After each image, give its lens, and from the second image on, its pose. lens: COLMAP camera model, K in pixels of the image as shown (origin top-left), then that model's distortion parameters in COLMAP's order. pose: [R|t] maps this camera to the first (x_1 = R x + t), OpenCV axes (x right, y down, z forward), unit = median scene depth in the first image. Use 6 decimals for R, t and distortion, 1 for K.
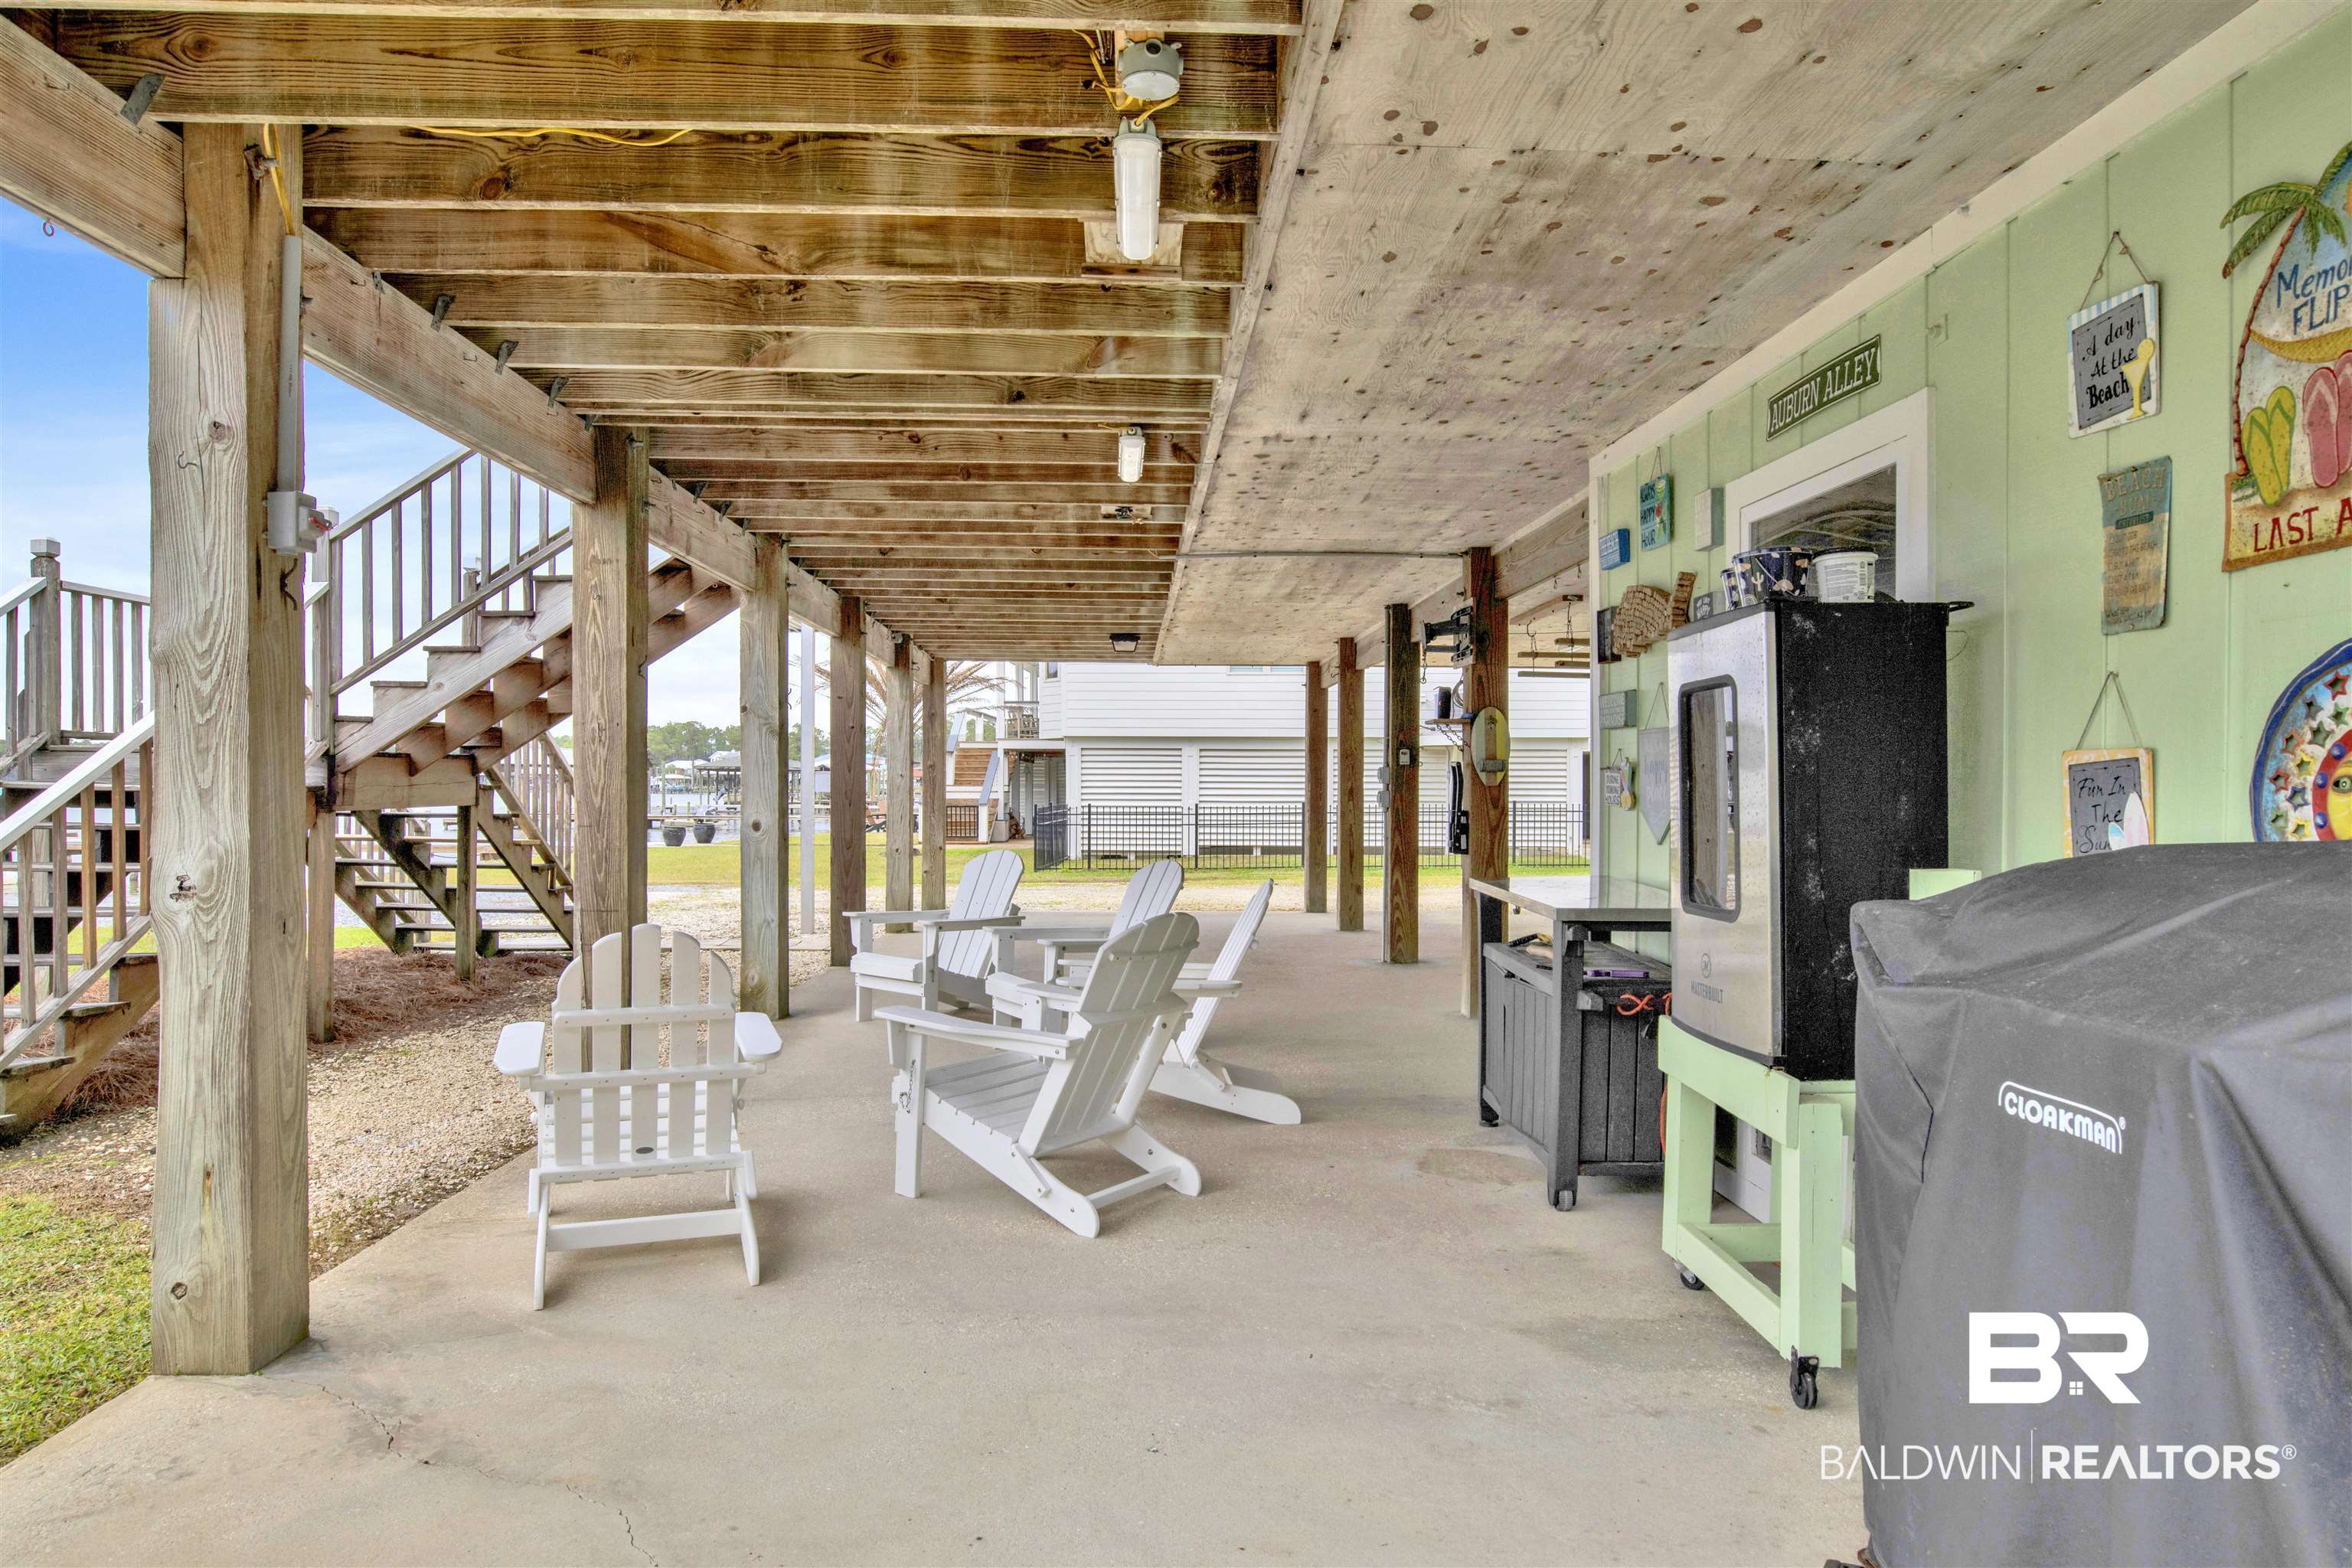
lens RADIAL K [[1446.9, 0, 1176.0], [0, 1446.9, 784.0], [0, 0, 1]] dist [0.002568, 0.001521]
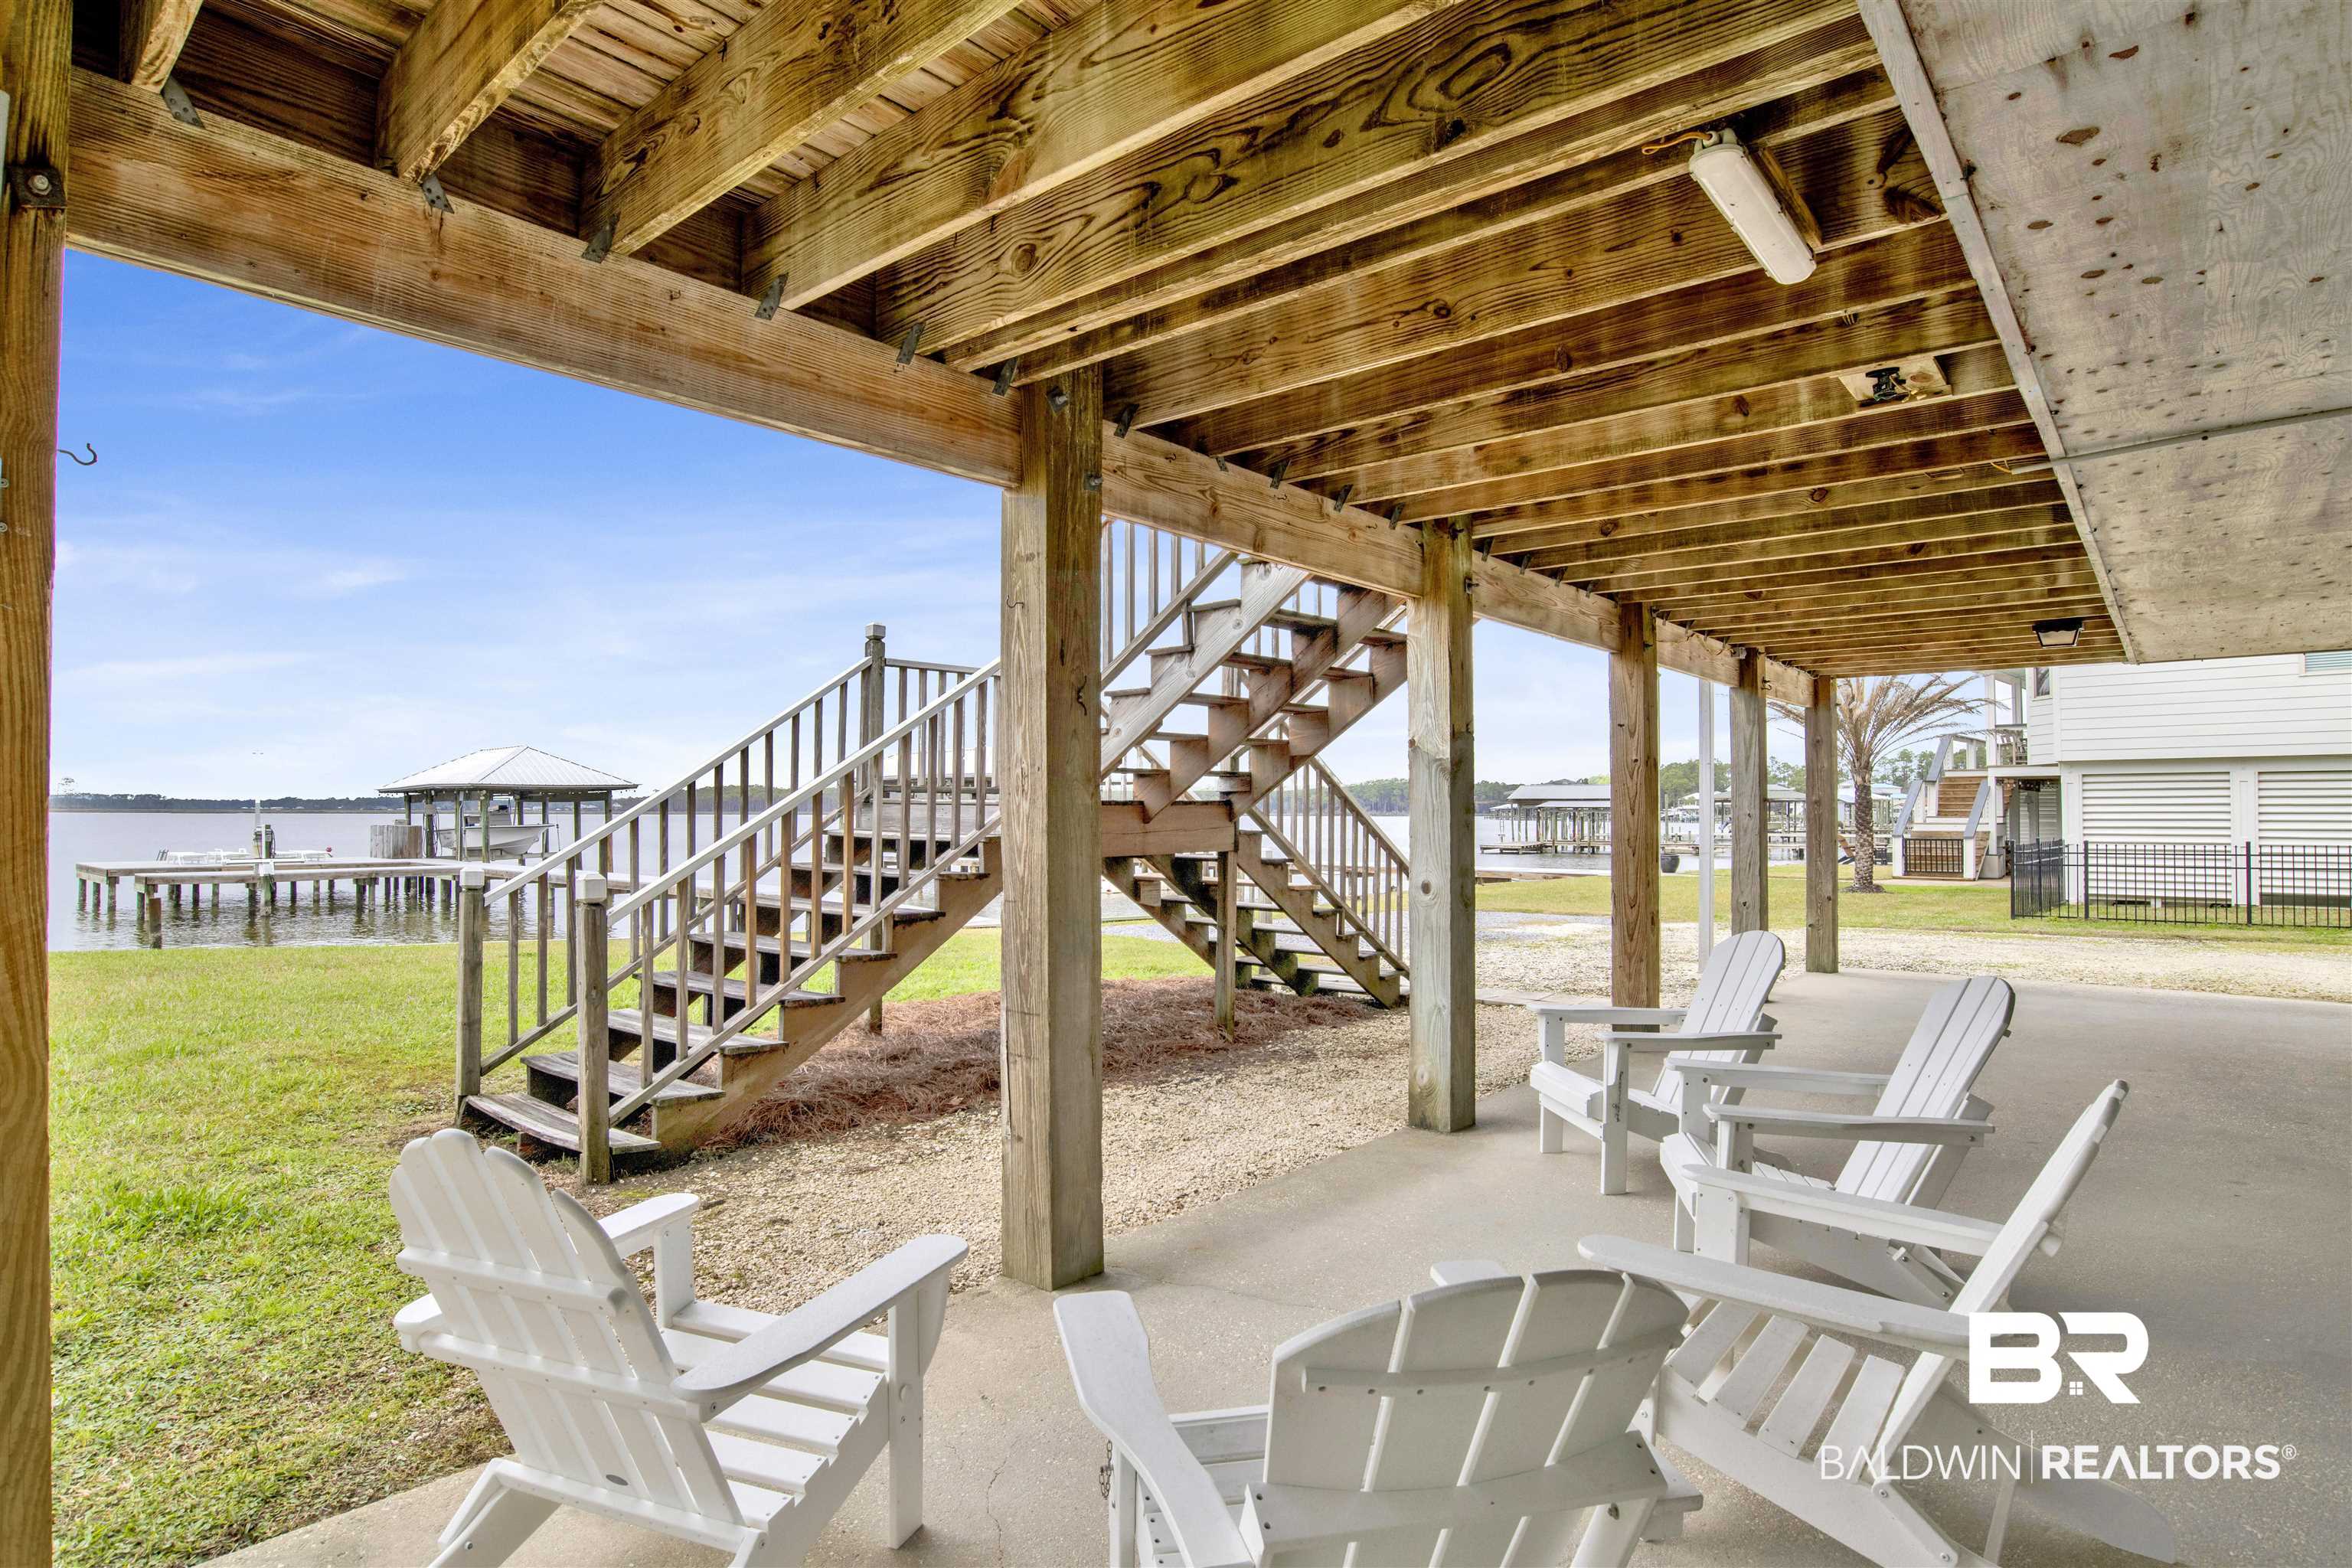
lens RADIAL K [[1248.2, 0, 1158.3], [0, 1248.2, 787.6], [0, 0, 1]] dist [-0.074028, 0.024802]
pose [[0.732230, -0.018229, -0.680813, 0.059423], [0.003760, 0.999735, -0.022724, -0.009122], [0.681047, 0.014079, 0.732105, 0.322121]]
